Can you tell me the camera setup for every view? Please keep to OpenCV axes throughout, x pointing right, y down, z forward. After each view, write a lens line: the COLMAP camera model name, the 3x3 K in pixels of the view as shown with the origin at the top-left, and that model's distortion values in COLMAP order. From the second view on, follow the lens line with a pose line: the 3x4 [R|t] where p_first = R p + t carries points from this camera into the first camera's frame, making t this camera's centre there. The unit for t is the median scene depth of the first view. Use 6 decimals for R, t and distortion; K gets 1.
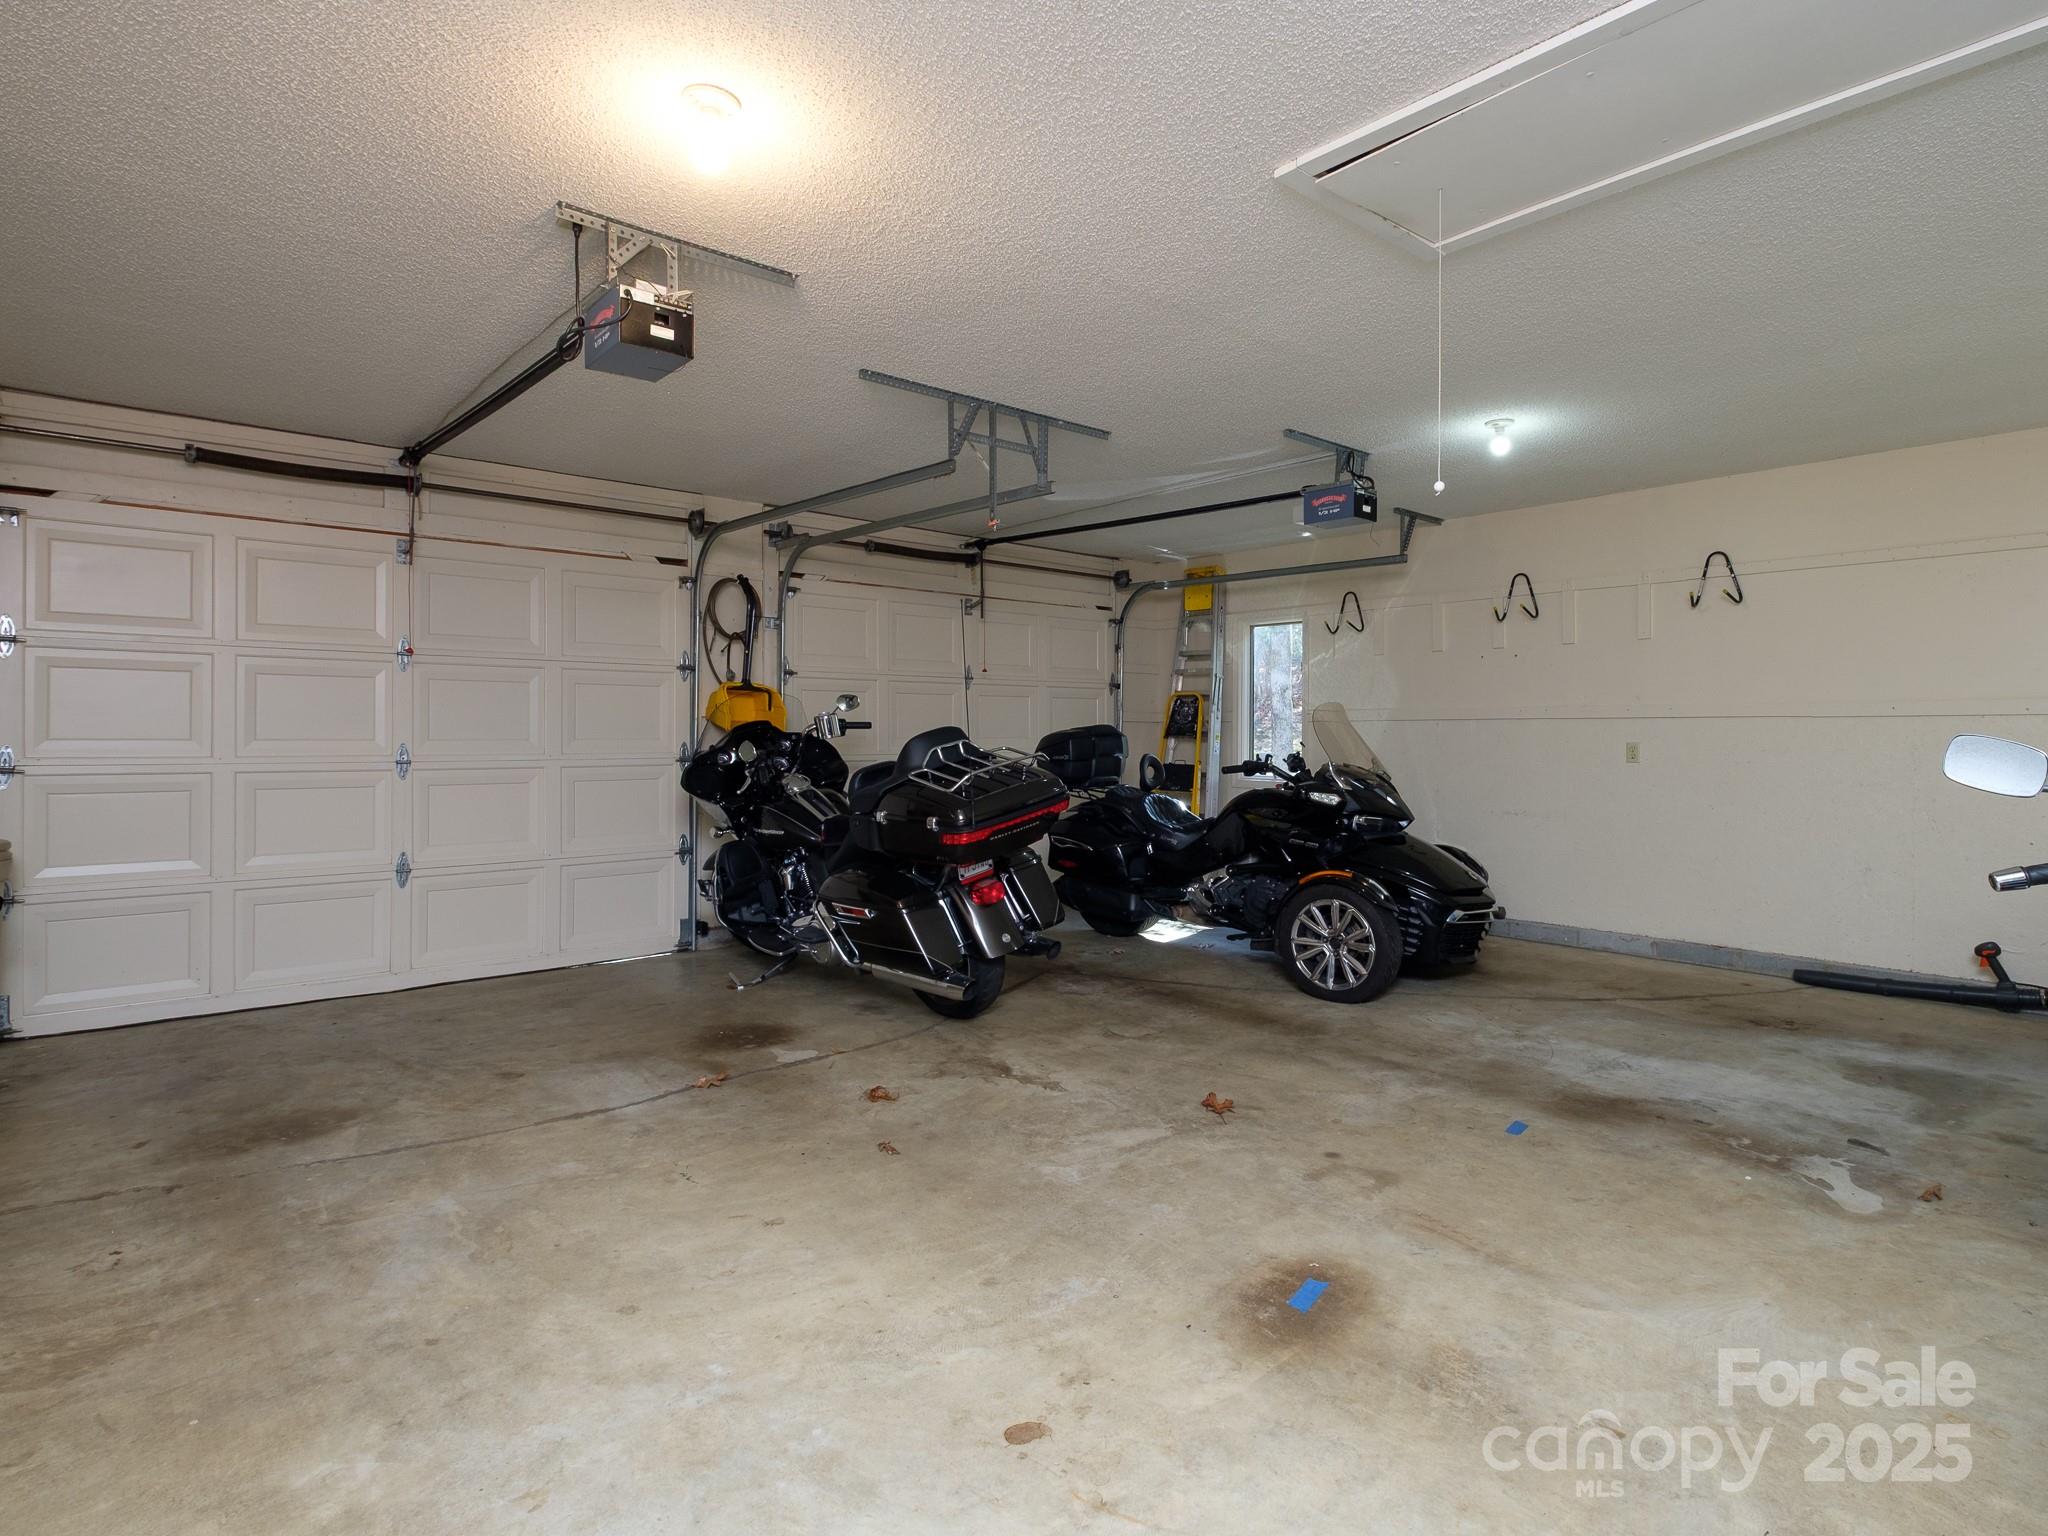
lens RADIAL K [[1061.0, 0, 1018.5], [0, 1061.0, 752.2], [0, 0, 1]] dist [-0.000563, -0.002638]
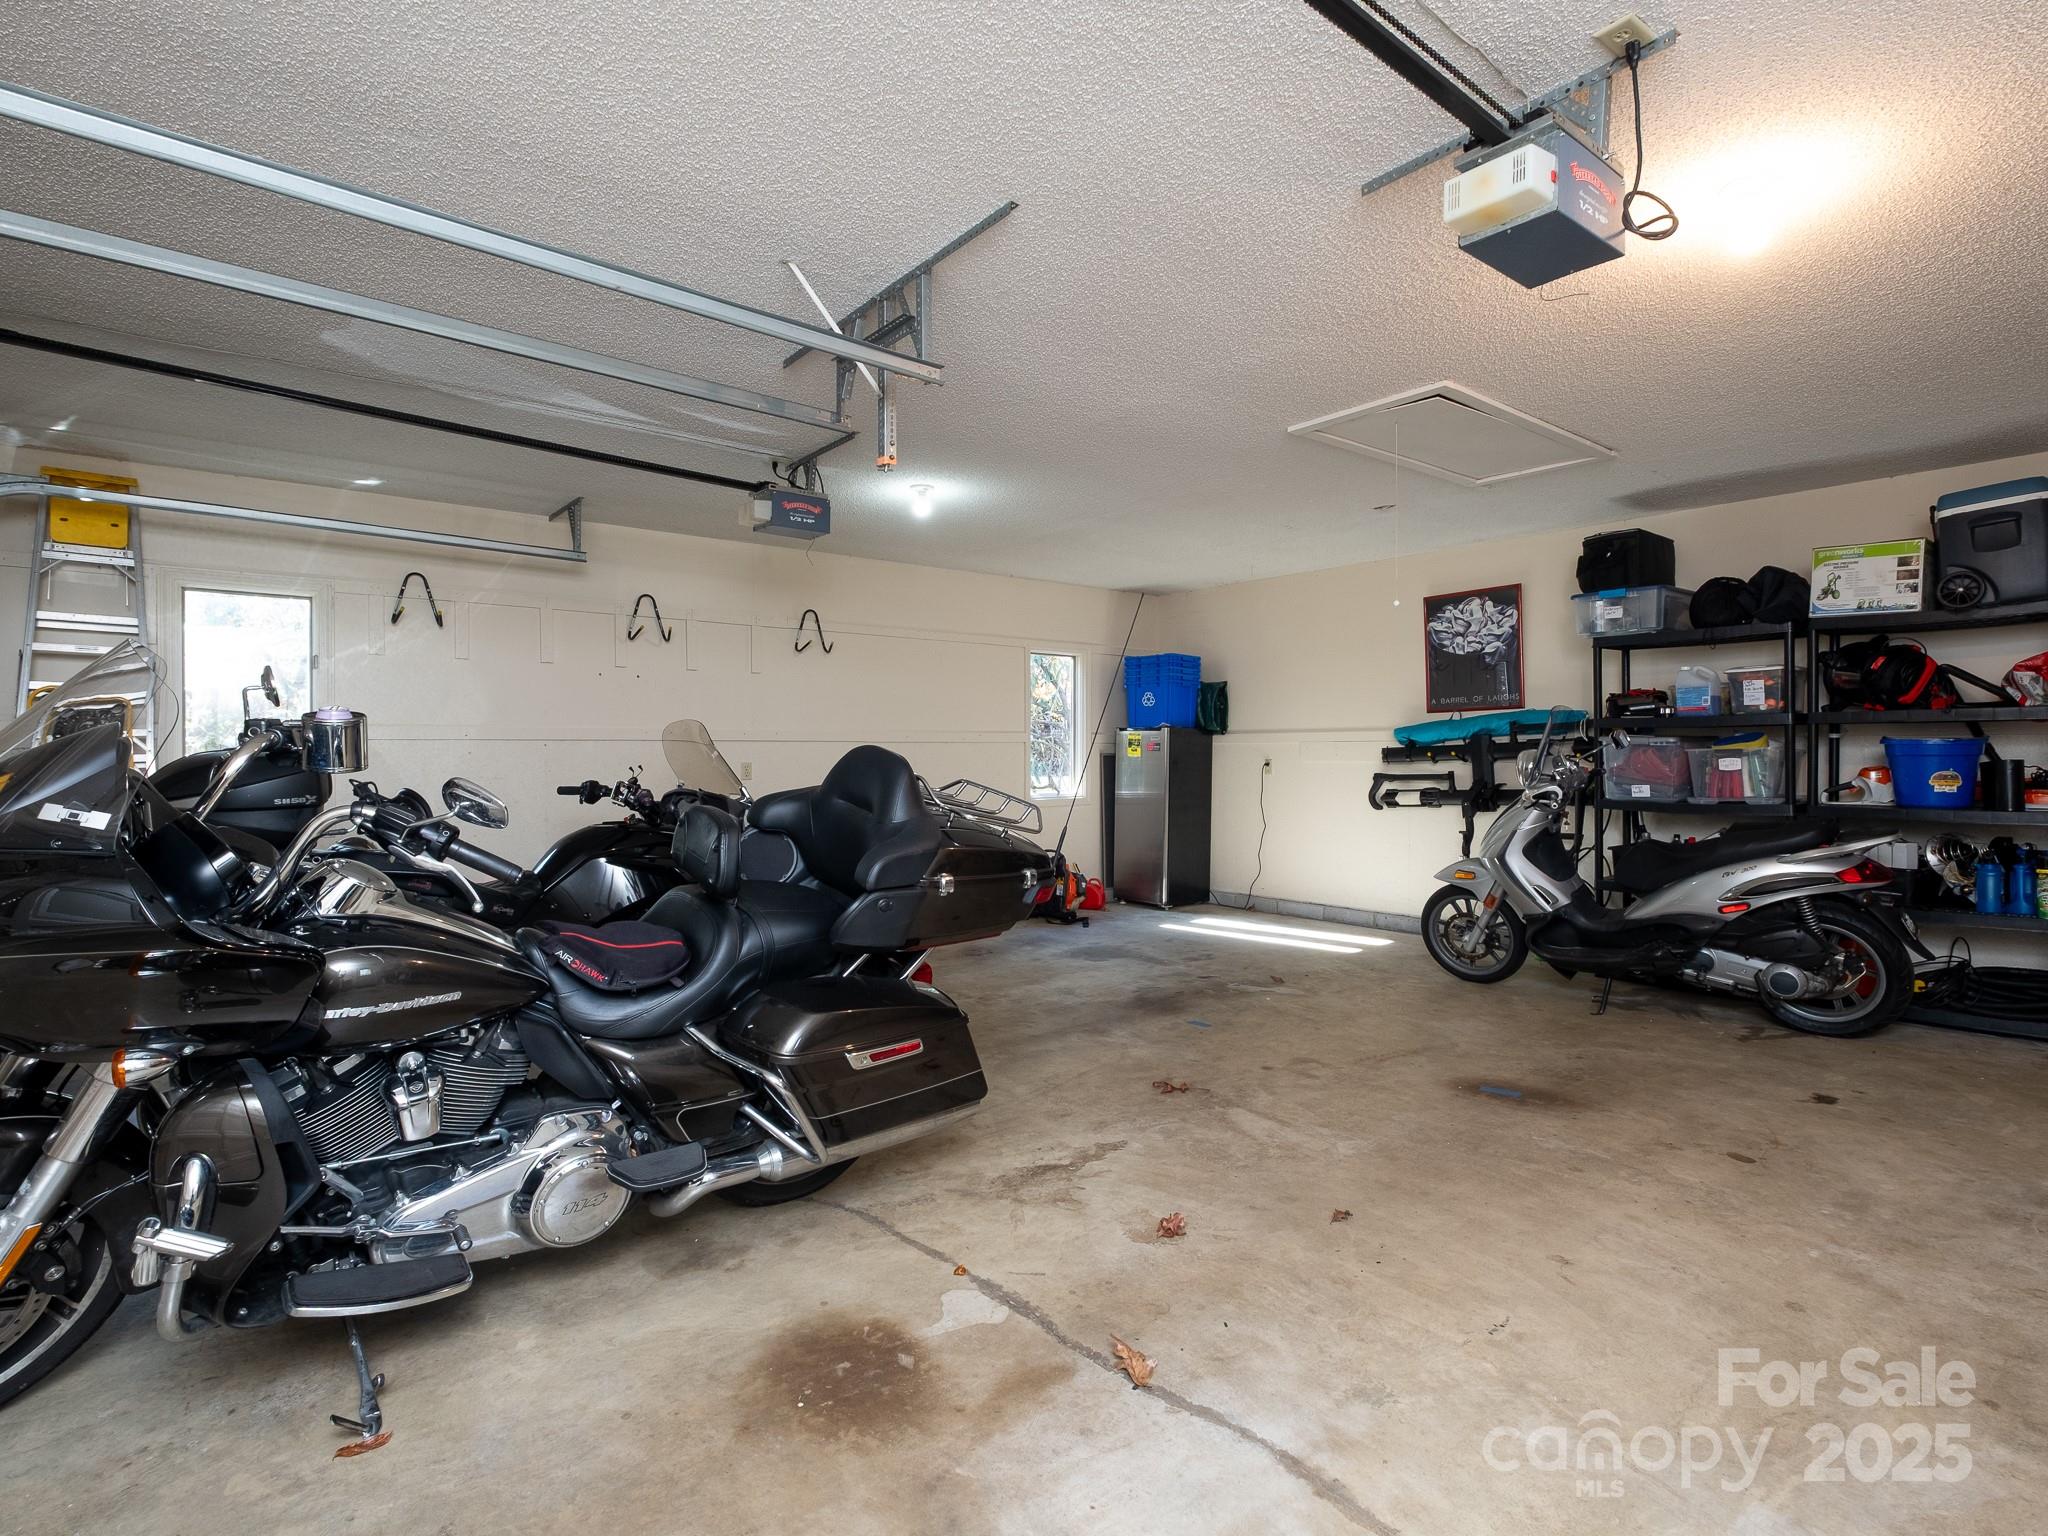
lens RADIAL K [[1061.0, 0, 1018.1], [0, 1061.0, 765.7], [0, 0, 1]] dist [-0.000563, -0.002638]
pose [[0.033360, -0.012242, 0.999368, -0.907109], [0.021100, 0.999711, 0.011542, -0.020451], [-0.999221, 0.020701, 0.033609, 1.093479]]
